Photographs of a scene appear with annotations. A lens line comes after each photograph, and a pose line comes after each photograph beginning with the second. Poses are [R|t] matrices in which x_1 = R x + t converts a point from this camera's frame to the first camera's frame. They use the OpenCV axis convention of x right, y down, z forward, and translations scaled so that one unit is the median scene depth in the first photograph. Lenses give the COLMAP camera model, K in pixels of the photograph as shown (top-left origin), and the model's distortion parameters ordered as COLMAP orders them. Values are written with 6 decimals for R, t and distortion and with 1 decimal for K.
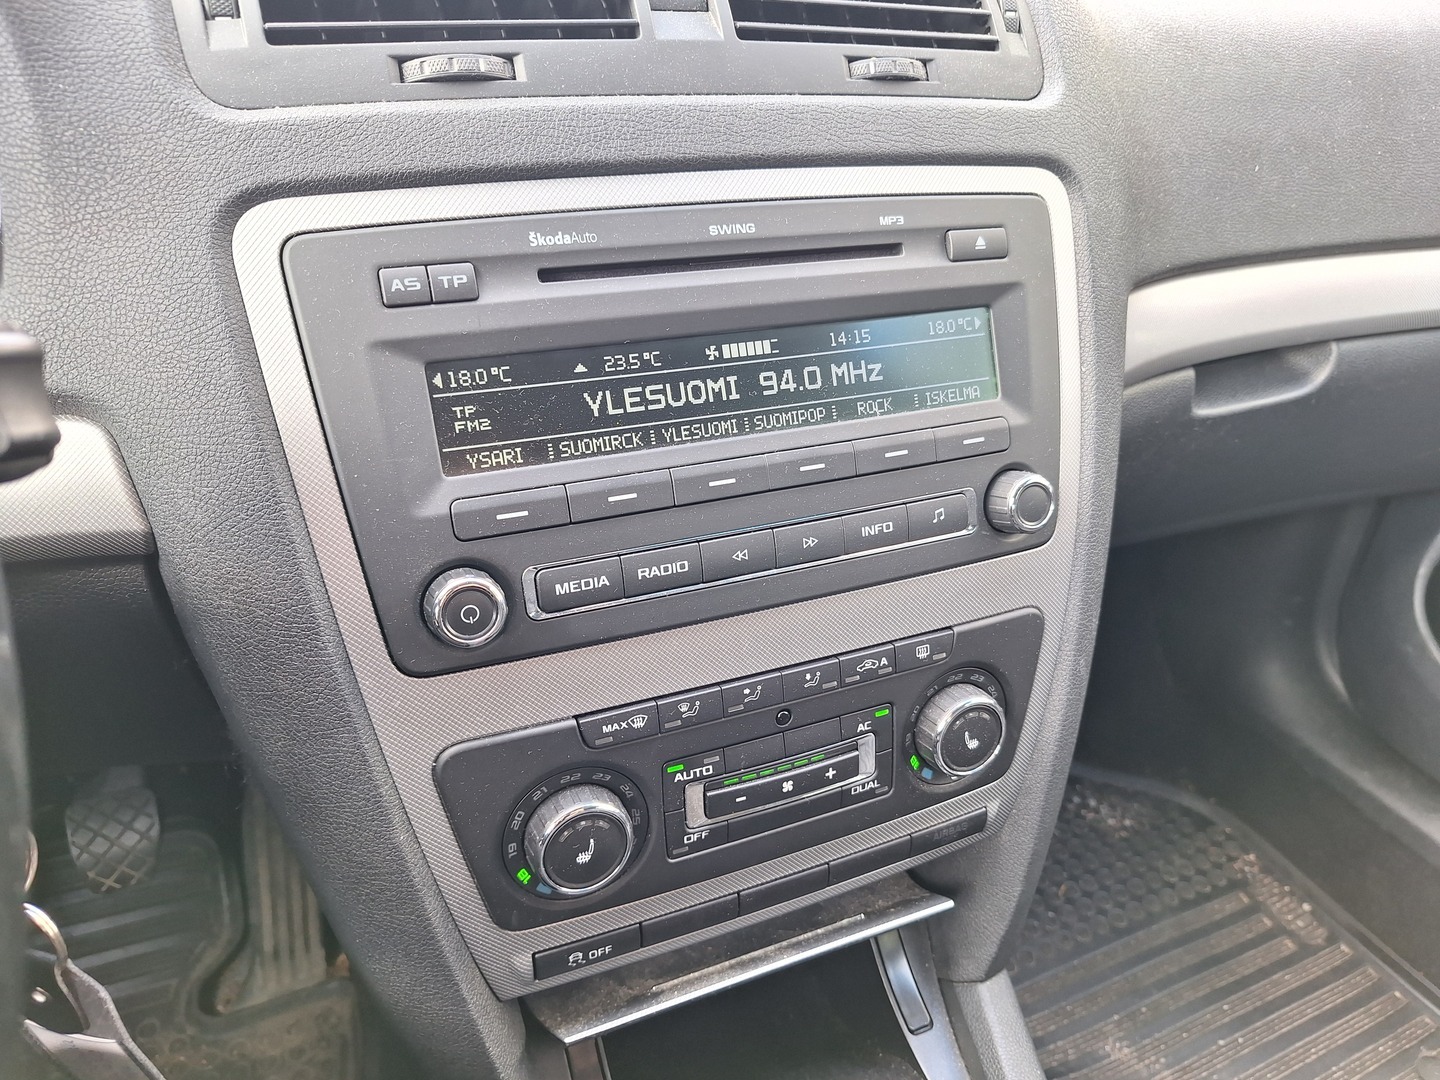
lens RADIAL K [[972.5, 0, 723.3], [0, 972.5, 556.3], [0, 0, 1]] dist [0.058878, -0.069589]
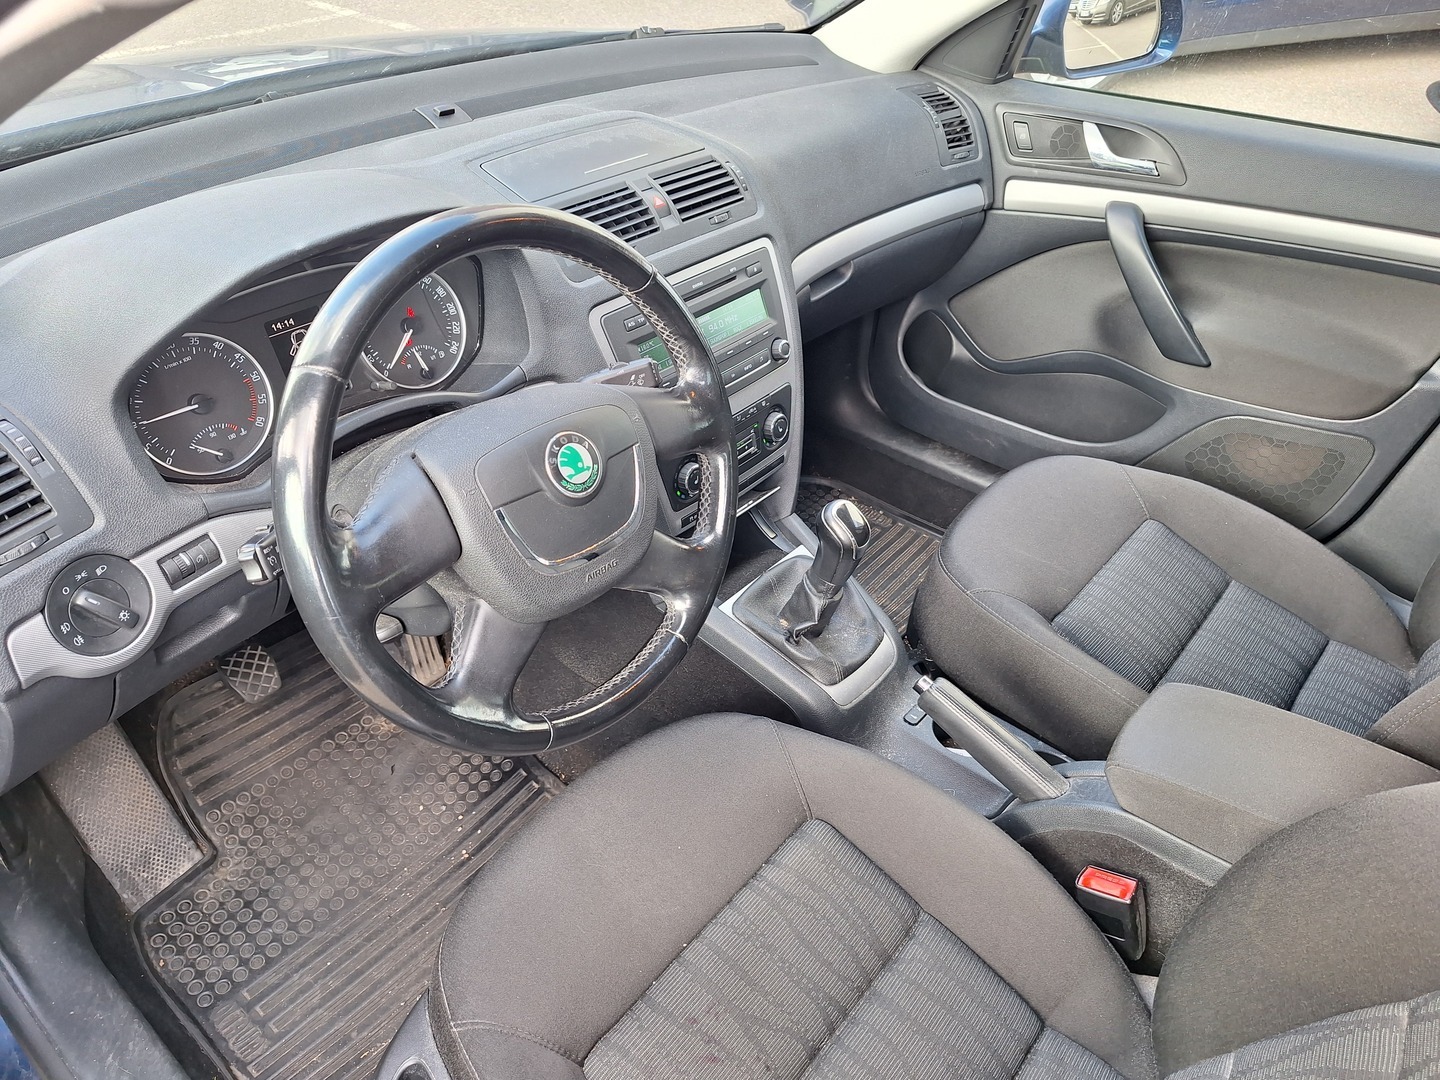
lens RADIAL K [[986.3, 0, 718.7], [0, 986.3, 537.6], [0, 0, 1]] dist [0.084505, -0.088030]
pose [[0.893461, -0.262402, 0.364516, -1.152752], [0.204844, 0.960331, 0.189217, -0.113949], [-0.399707, -0.094389, 0.911770, -1.812744]]
